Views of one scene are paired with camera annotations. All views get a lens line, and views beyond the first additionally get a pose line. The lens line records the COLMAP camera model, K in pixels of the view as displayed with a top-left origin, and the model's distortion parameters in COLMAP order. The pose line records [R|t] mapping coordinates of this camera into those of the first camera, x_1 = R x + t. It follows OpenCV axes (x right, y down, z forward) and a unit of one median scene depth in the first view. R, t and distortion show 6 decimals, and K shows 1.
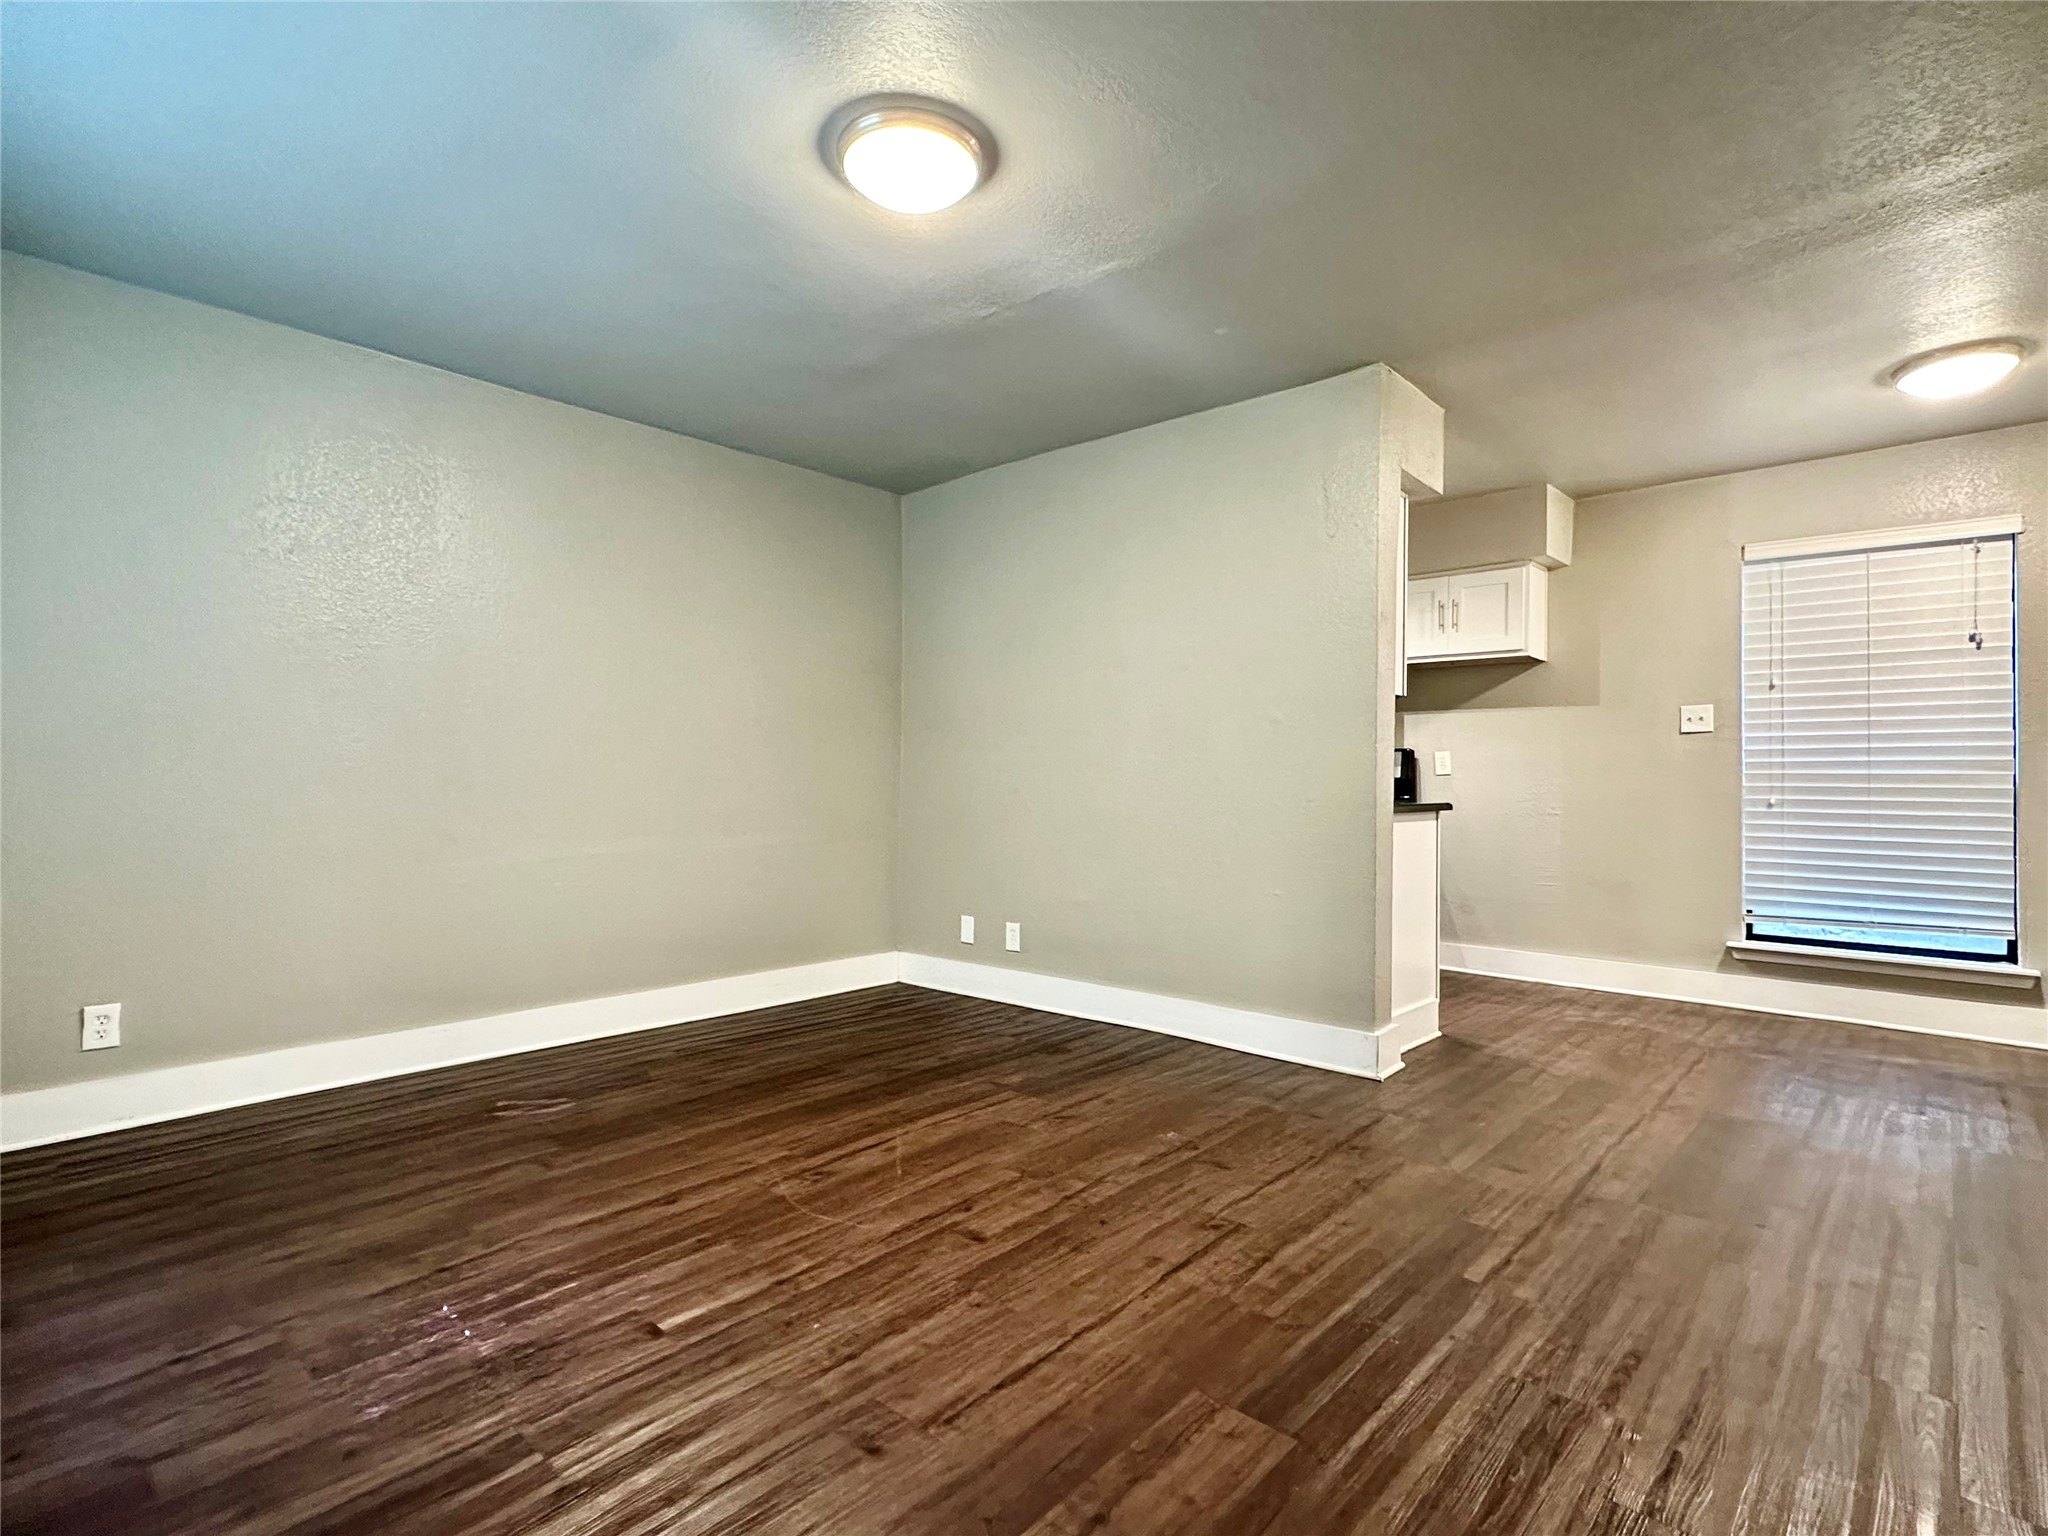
lens RADIAL K [[999.1, 0, 1017.3], [0, 999.1, 771.8], [0, 0, 1]] dist [0.012621, 0.000300]
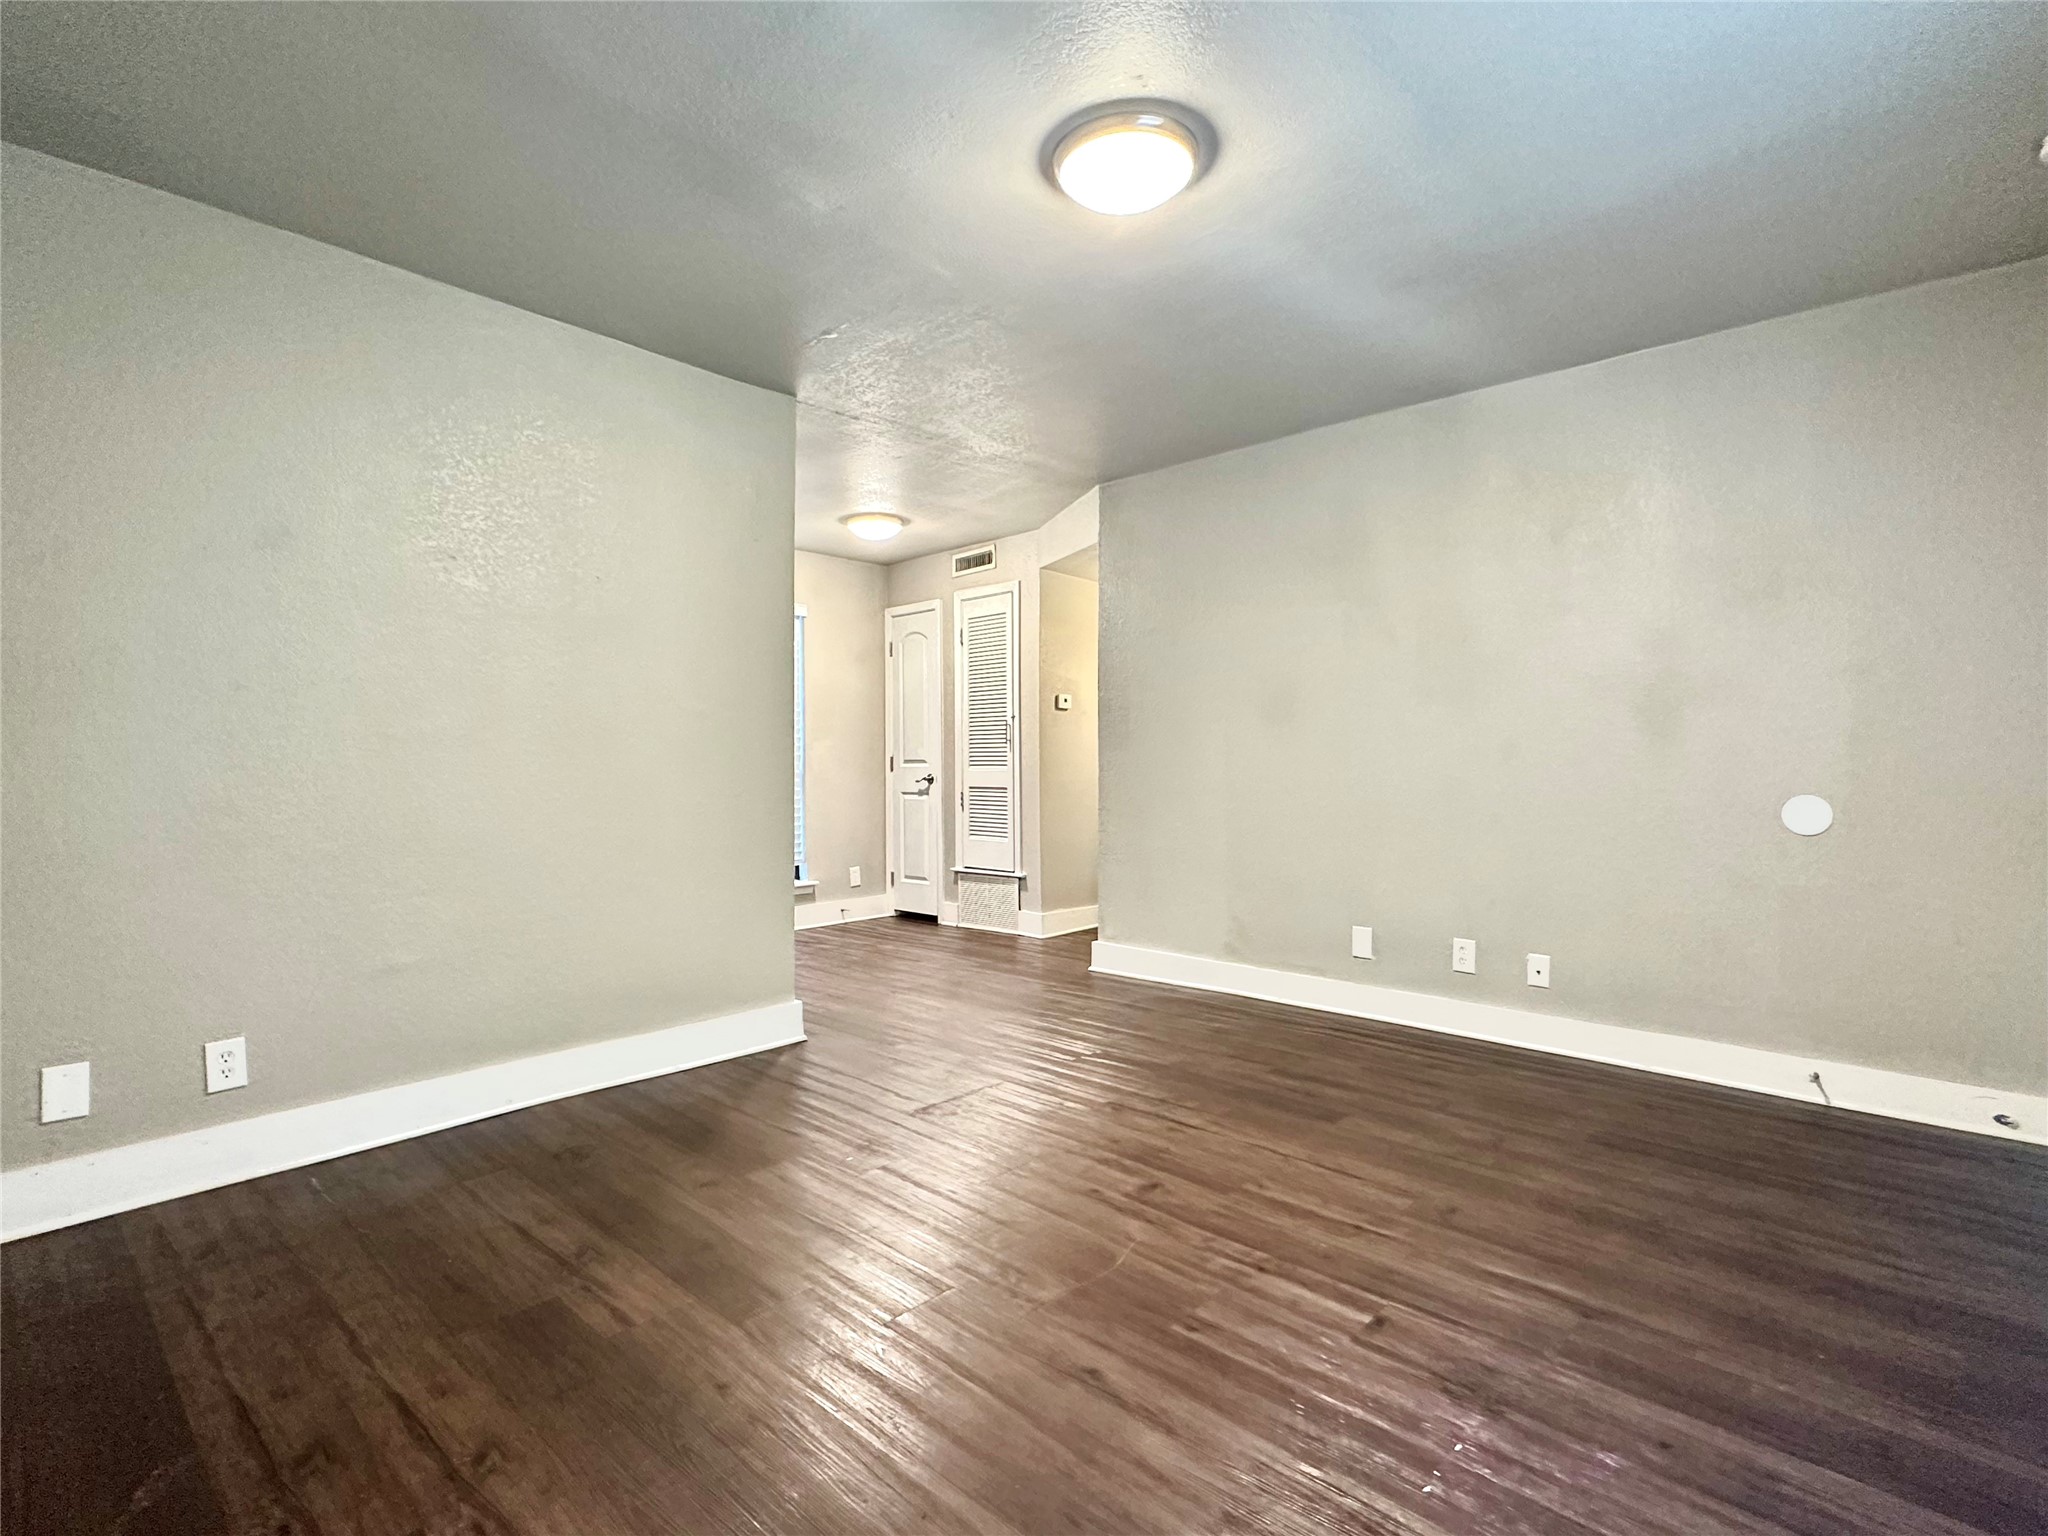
lens RADIAL K [[999.1, 0, 1017.3], [0, 999.1, 771.8], [0, 0, 1]] dist [0.012621, 0.000300]
pose [[0.000869, -0.006080, 0.999981, -1.250576], [-0.006973, 0.999957, 0.006086, -0.009630], [-0.999975, -0.006978, 0.000826, 1.235311]]
